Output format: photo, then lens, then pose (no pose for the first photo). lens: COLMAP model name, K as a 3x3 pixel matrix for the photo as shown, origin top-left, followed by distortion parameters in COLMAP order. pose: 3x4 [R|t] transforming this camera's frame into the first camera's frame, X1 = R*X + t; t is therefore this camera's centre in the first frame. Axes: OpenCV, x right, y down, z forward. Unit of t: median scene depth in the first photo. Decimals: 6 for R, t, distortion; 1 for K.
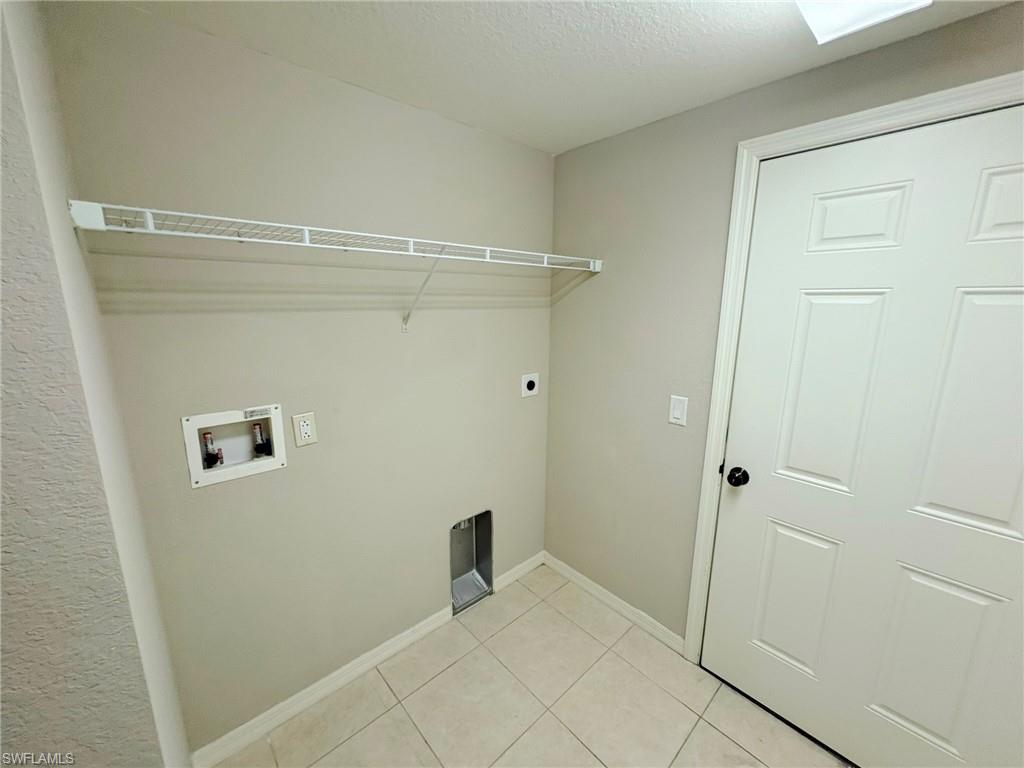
lens RADIAL K [[406.5, 0, 511.3], [0, 406.5, 381.2], [0, 0, 1]] dist [0.000534, 0.000357]
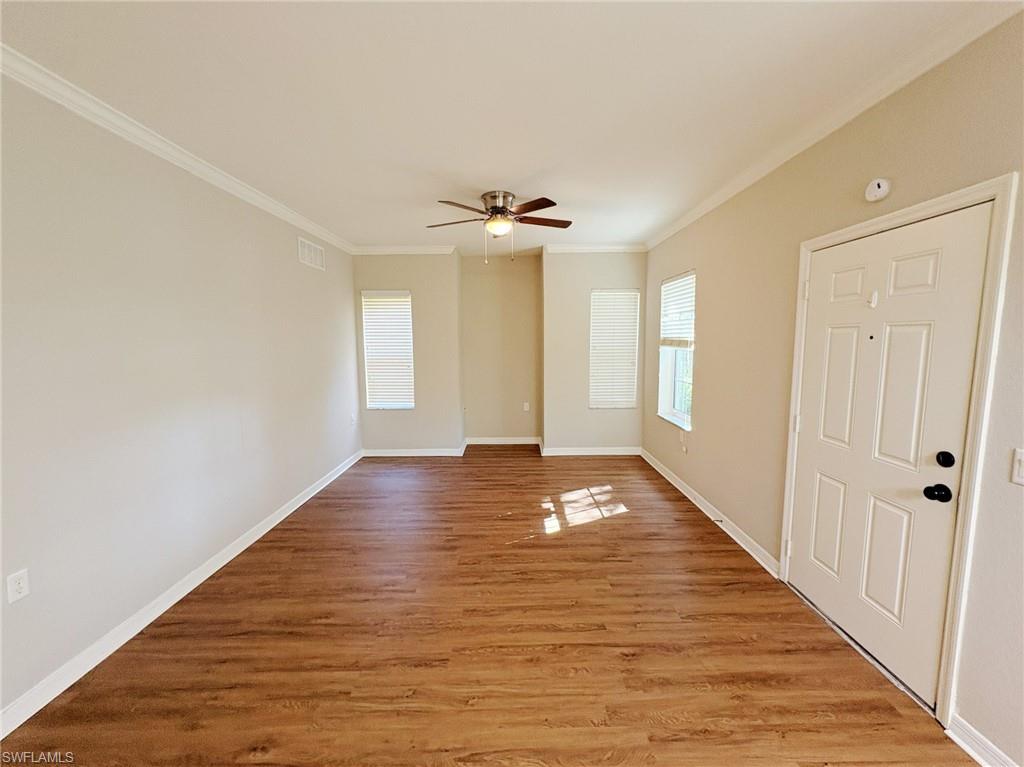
lens RADIAL K [[408.6, 0, 512.0], [0, 408.6, 383.5], [0, 0, 1]] dist [0.000320, 0.000067]
pose [[0.735841, 0.064273, -0.674097, 0.865672], [-0.128395, 0.990670, -0.045699, 0.245373], [0.664870, 0.120178, 0.737228, -1.031516]]
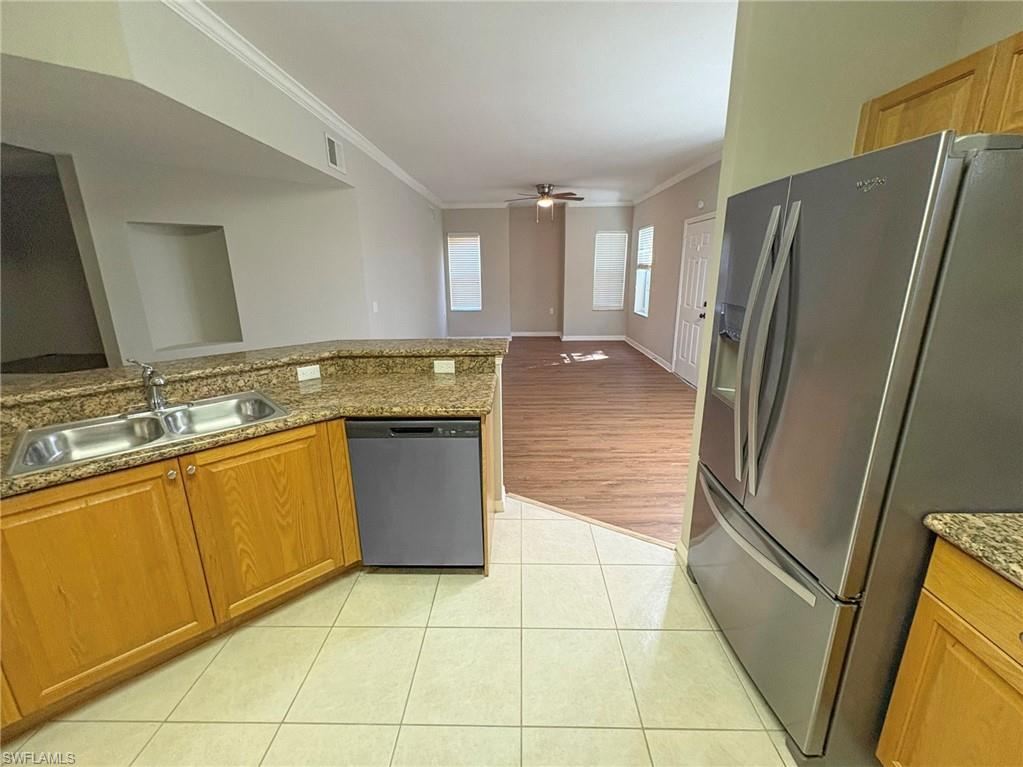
lens RADIAL K [[430.0, 0, 511.5], [0, 430.0, 383.5], [0, 0, 1]] dist [-0.000834, 0.000213]
pose [[0.724424, 0.170975, -0.667816, 2.398275], [-0.128818, 0.985265, 0.112511, 0.720869], [0.677212, 0.004521, 0.735774, -3.195850]]
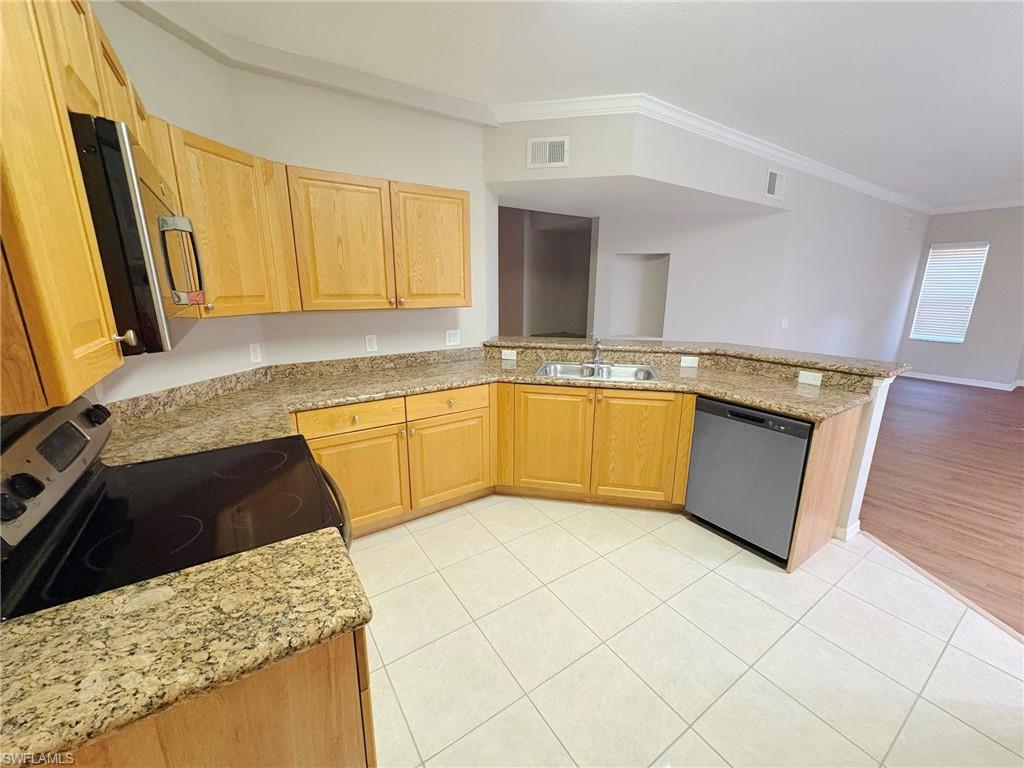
lens RADIAL K [[406.5, 0, 511.3], [0, 406.5, 381.2], [0, 0, 1]] dist [0.000534, 0.000357]
pose [[-0.155241, 0.225591, -0.961774, 2.927764], [-0.207125, 0.944504, 0.254973, 0.718157], [0.965919, 0.238790, -0.099900, -3.156835]]
